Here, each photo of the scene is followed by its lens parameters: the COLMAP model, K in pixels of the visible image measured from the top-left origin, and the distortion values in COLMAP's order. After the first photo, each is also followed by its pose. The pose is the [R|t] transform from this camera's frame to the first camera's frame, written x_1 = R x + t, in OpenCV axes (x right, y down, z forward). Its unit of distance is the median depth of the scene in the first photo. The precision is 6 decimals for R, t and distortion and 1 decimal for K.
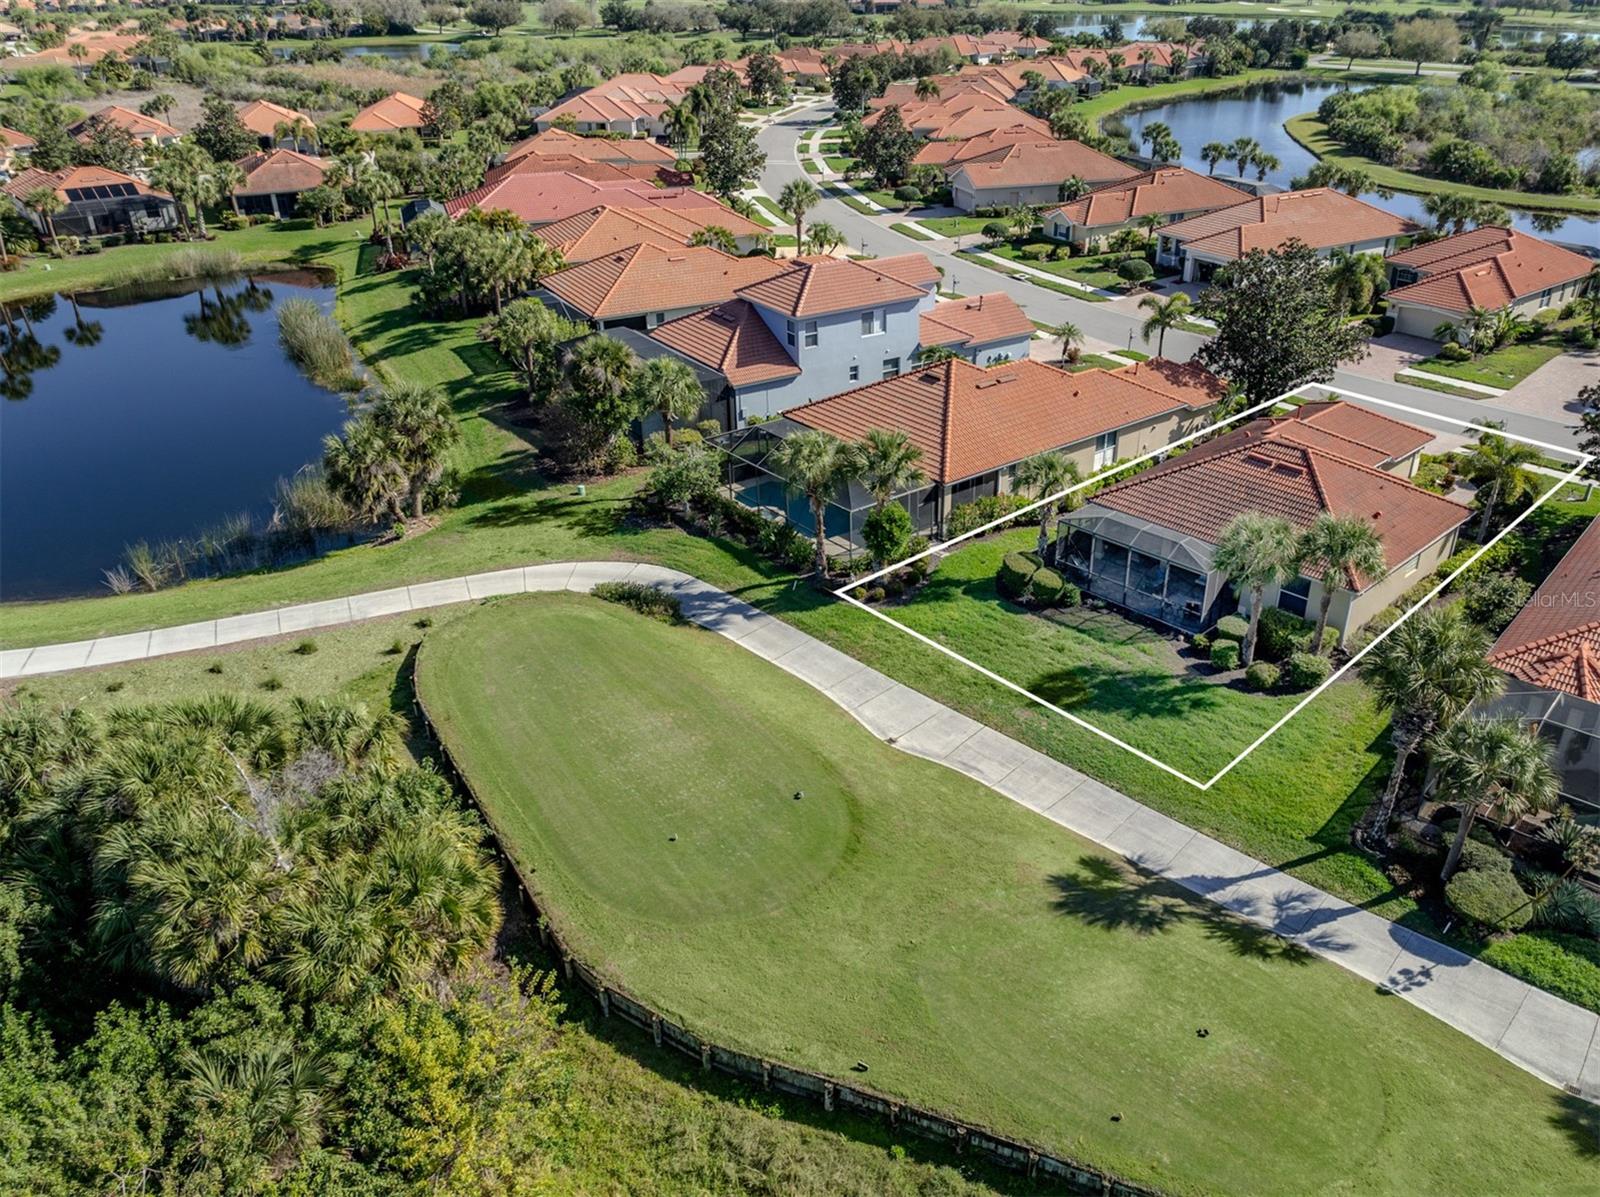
lens RADIAL K [[1157.5, 0, 937.5], [0, 1157.5, 590.9], [0, 0, 1]] dist [-0.023875, 0.004794]
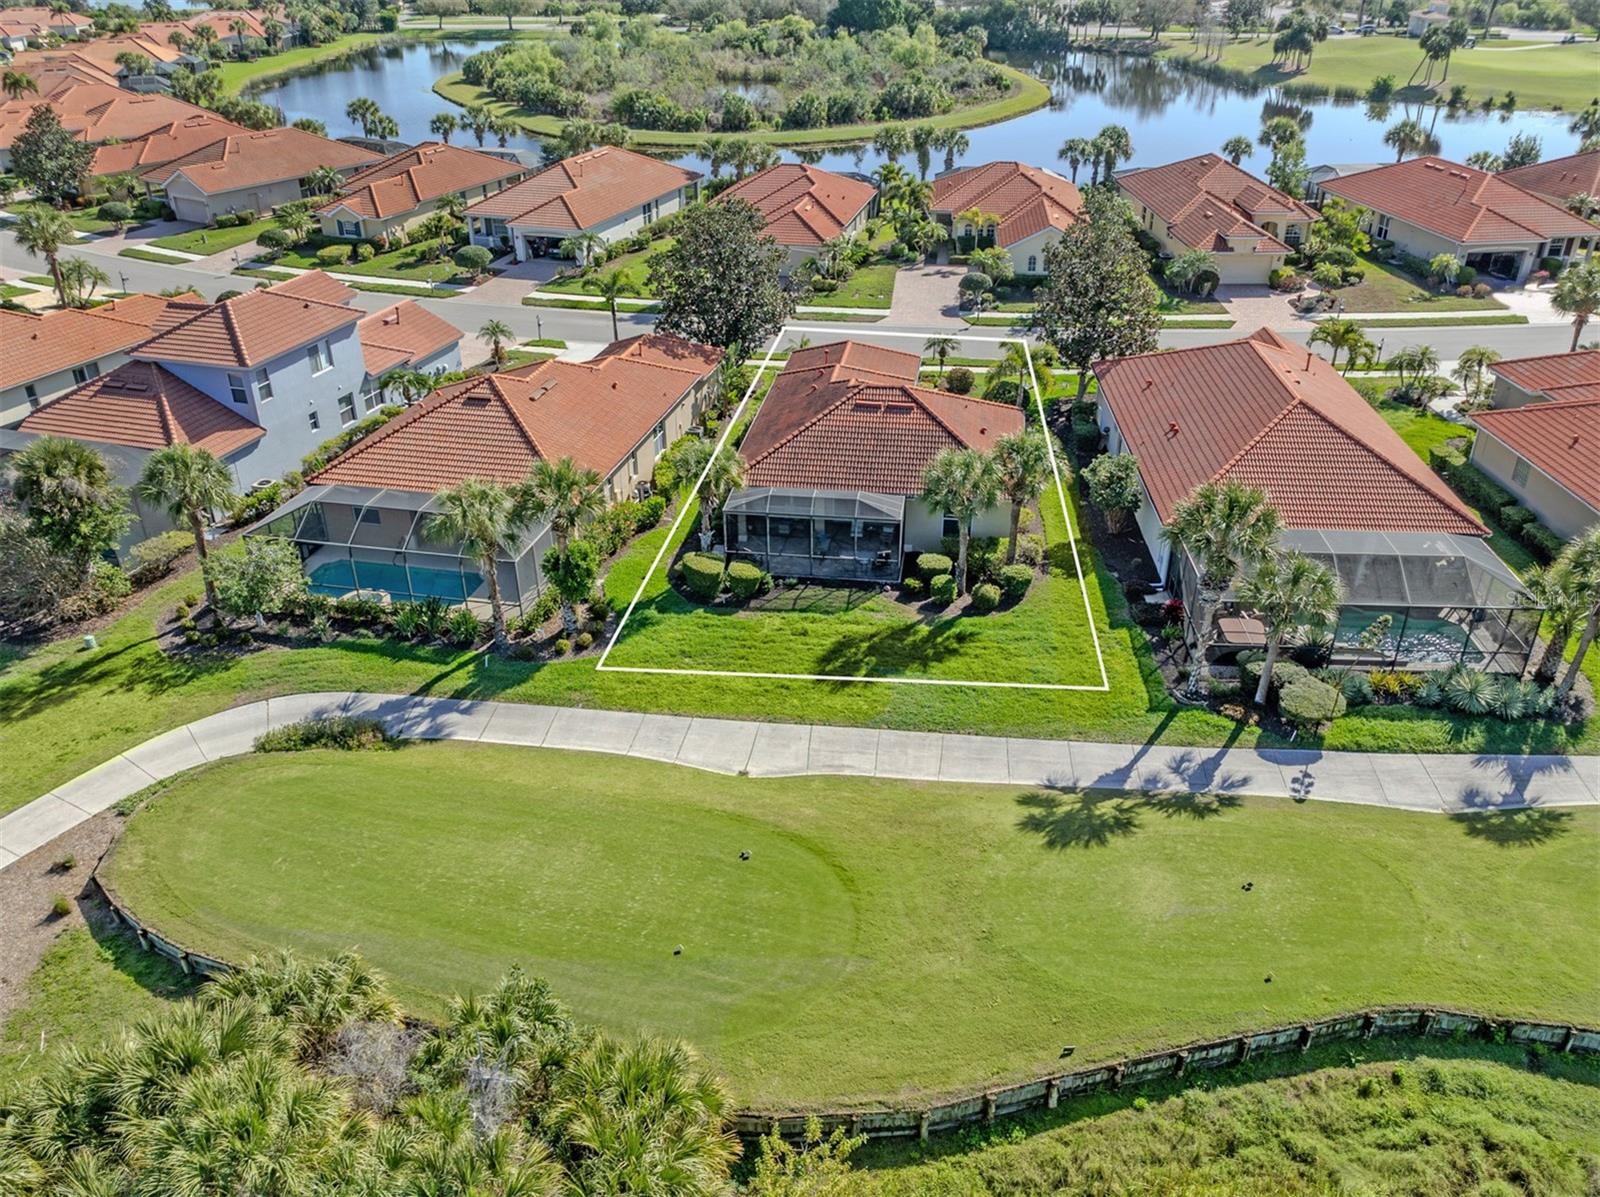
lens RADIAL K [[1198.3, 0, 798.1], [0, 1198.3, 627.6], [0, 0, 1]] dist [-0.030870, 0.021049]
pose [[0.821780, -0.299437, 0.484783, -0.338671], [0.279972, 0.953195, 0.114168, -0.061935], [-0.496279, 0.041905, 0.867151, 0.108397]]
